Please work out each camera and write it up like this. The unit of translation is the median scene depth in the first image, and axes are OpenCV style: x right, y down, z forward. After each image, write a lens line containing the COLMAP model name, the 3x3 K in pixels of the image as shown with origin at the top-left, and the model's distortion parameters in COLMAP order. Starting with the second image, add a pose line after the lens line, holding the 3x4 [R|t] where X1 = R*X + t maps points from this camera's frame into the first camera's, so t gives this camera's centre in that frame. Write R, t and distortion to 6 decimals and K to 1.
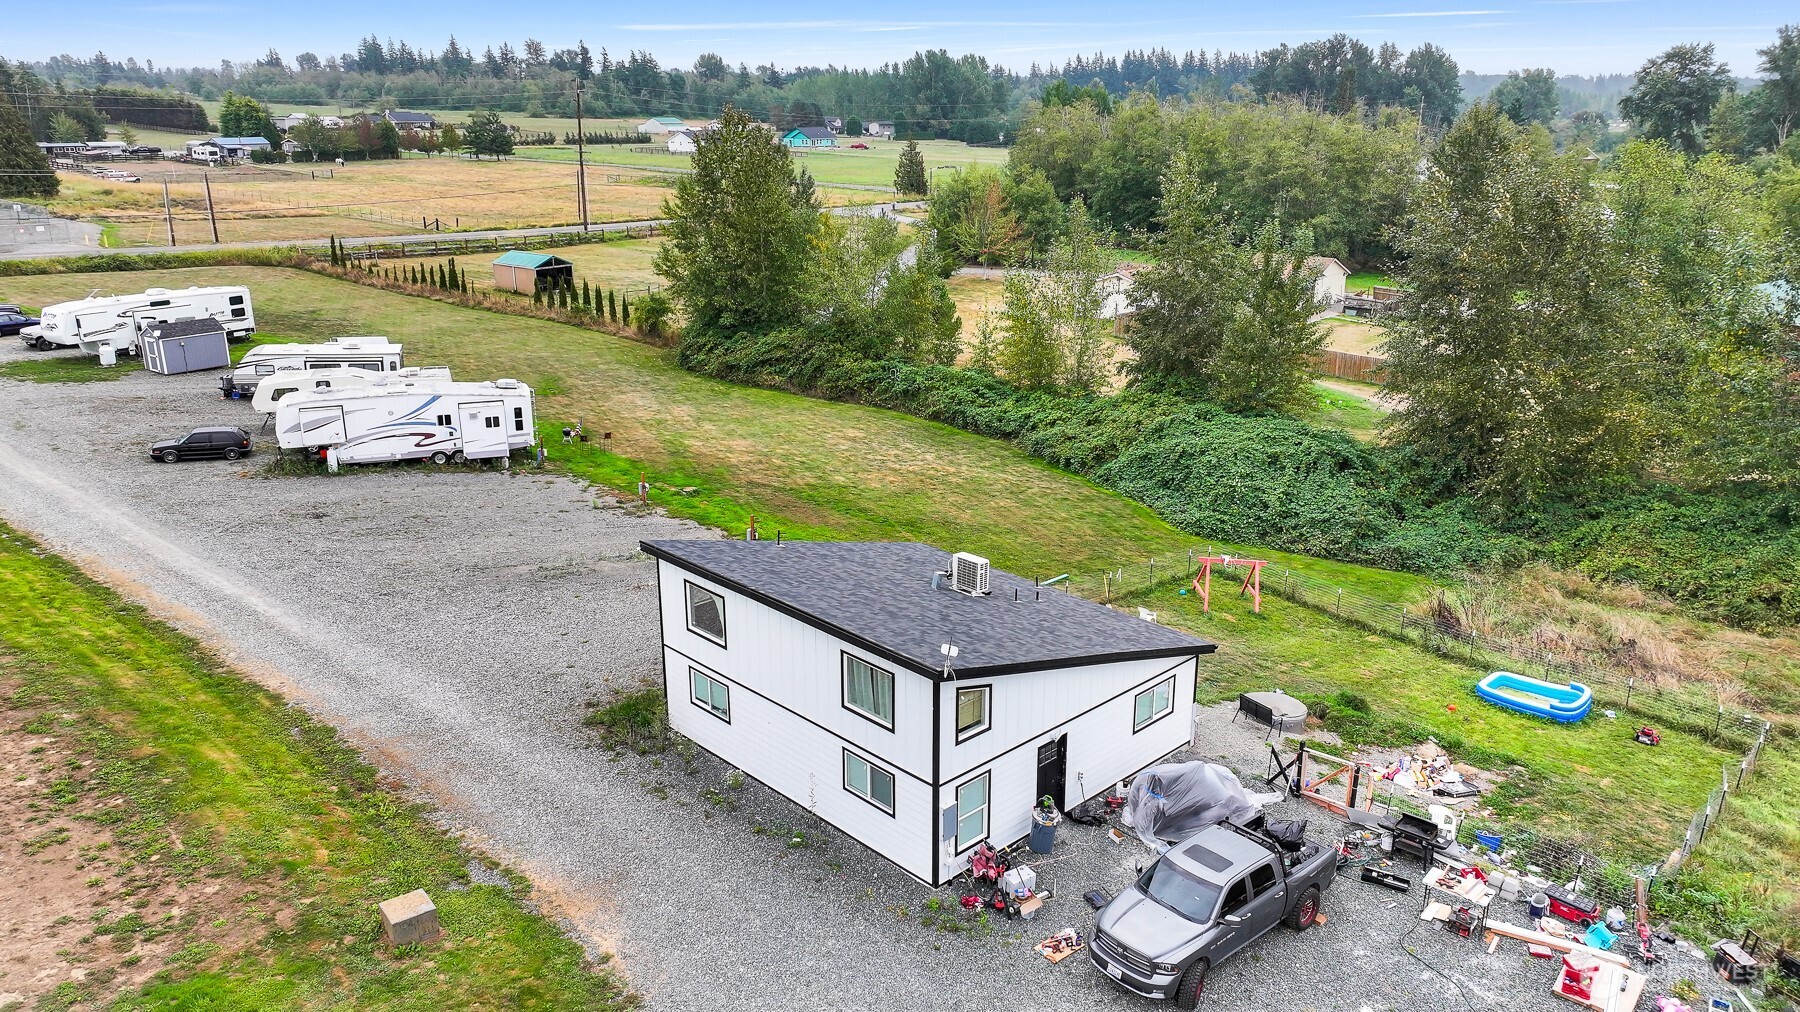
lens RADIAL K [[1281.7, 0, 900.0], [0, 1281.7, 506.0], [0, 0, 1]] dist [0.004823, -0.003564]
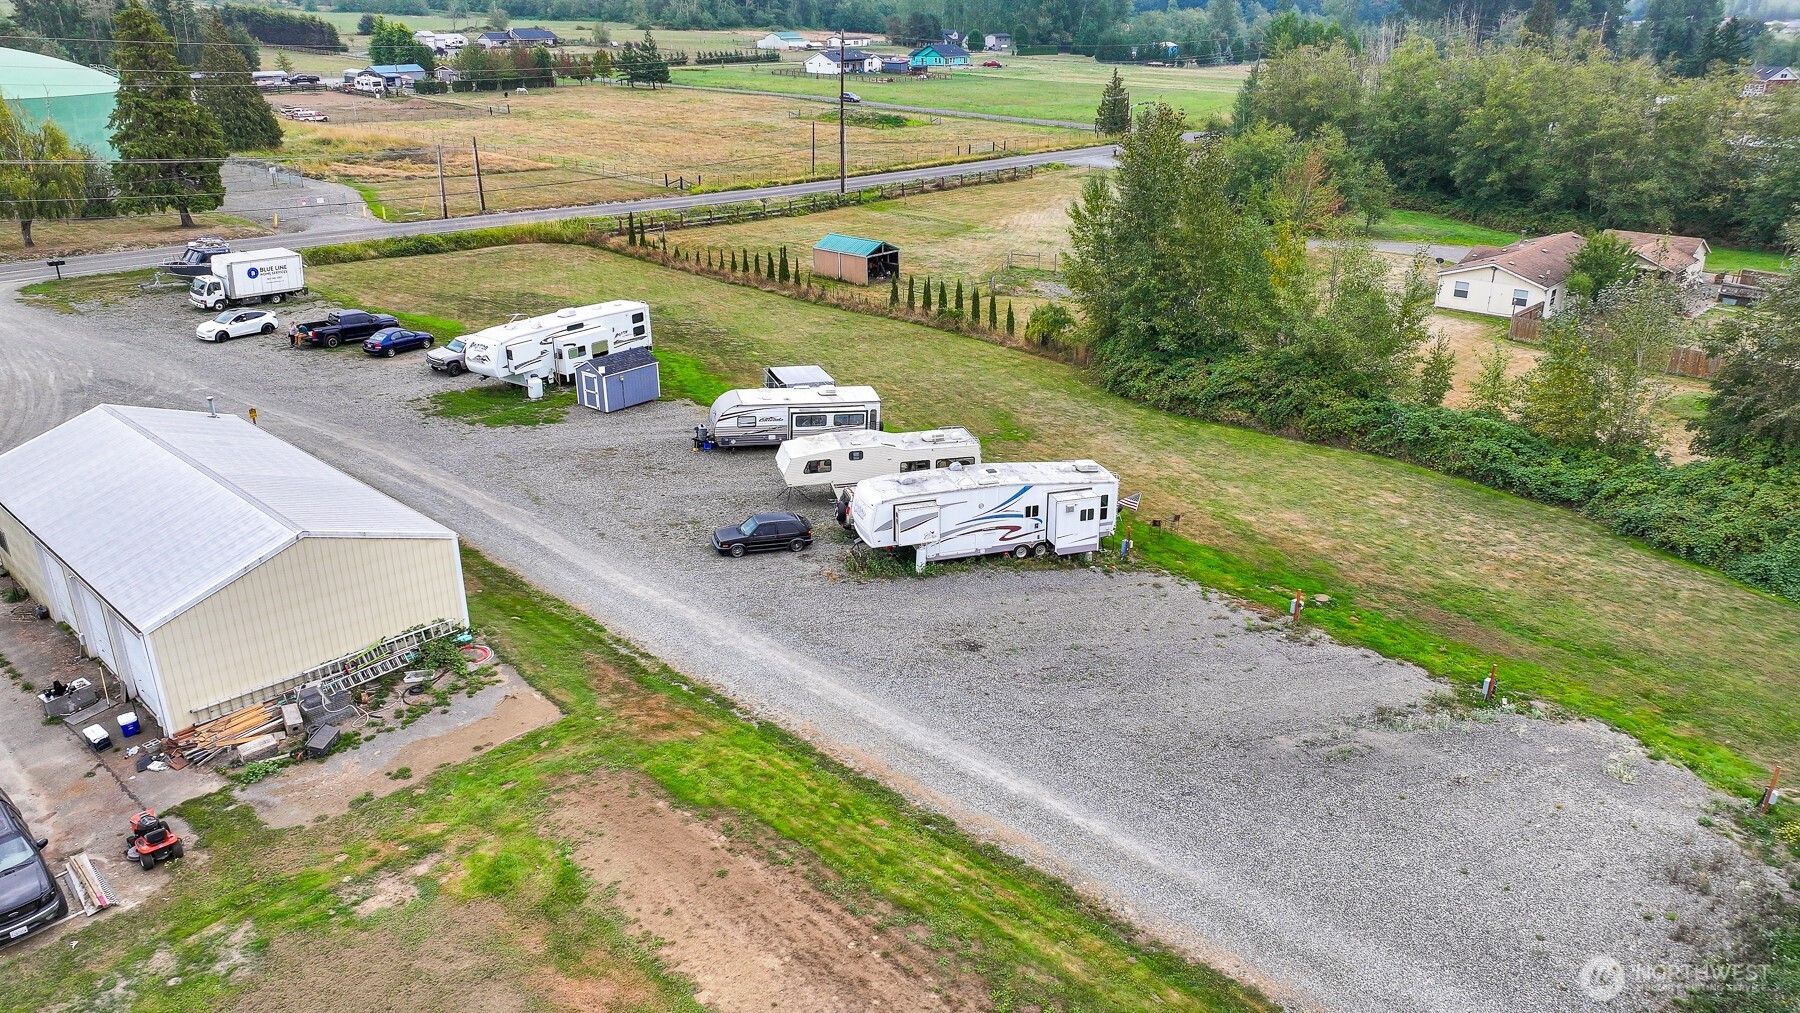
lens RADIAL K [[1261.9, 0, 900.0], [0, 1261.9, 506.5], [0, 0, 1]] dist [0.006557, -0.001837]
pose [[0.998936, 0.012888, -0.044272, -0.280245], [-0.009470, 0.997019, 0.076568, -0.094256], [0.045126, -0.076067, 0.996081, 0.077368]]
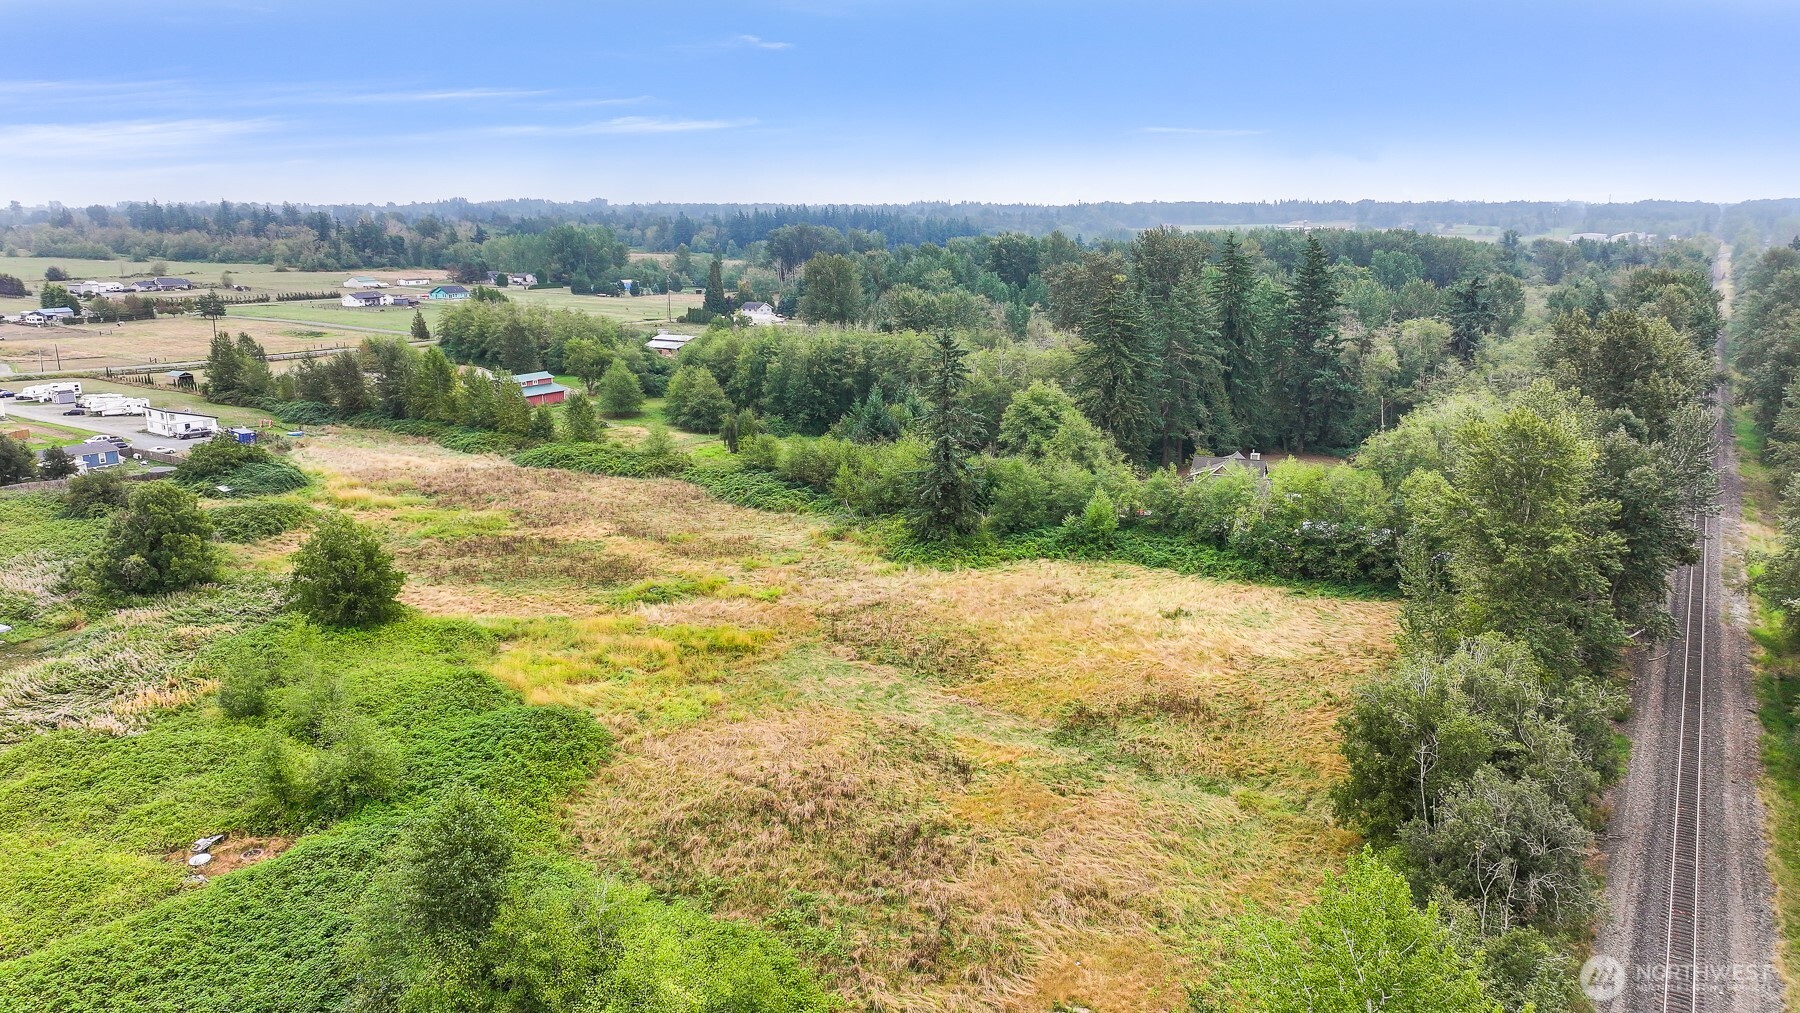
lens RADIAL K [[1261.9, 0, 900.0], [0, 1261.9, 506.5], [0, 0, 1]] dist [0.006557, -0.001837]
pose [[0.990209, -0.038618, 0.134145, 1.283251], [0.049169, 0.995875, -0.076257, 0.560313], [-0.130647, 0.082106, 0.988023, -2.783098]]
